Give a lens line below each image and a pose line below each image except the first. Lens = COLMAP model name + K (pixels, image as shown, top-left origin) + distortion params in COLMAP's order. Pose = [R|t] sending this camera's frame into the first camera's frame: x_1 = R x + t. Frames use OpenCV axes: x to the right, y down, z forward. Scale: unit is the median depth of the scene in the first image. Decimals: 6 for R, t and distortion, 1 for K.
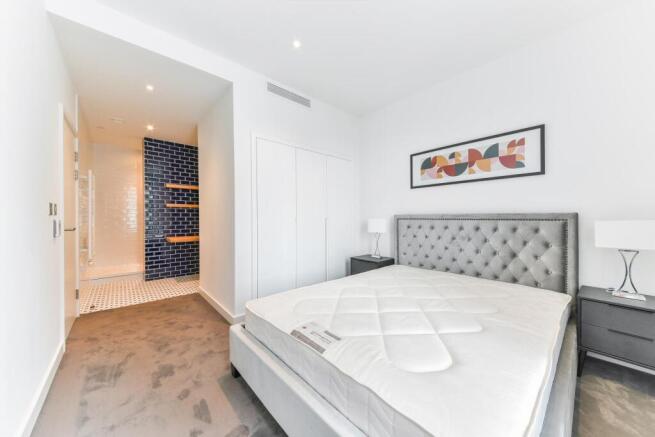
lens RADIAL K [[240.0, 0, 335.5], [0, 240.0, 218.4], [0, 0, 1]] dist [0.000167, 0.000020]
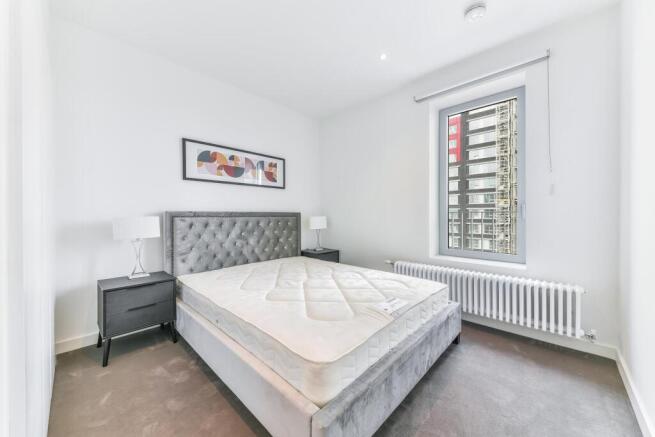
lens RADIAL K [[230.4, 0, 325.3], [0, 230.4, 215.1], [0, 0, 1]] dist [-0.000004, 0.000002]
pose [[-0.079234, -0.000607, 0.996856, -0.592492], [-0.001141, 0.999999, 0.000518, -0.003426], [-0.996855, -0.001097, -0.079235, 0.670679]]
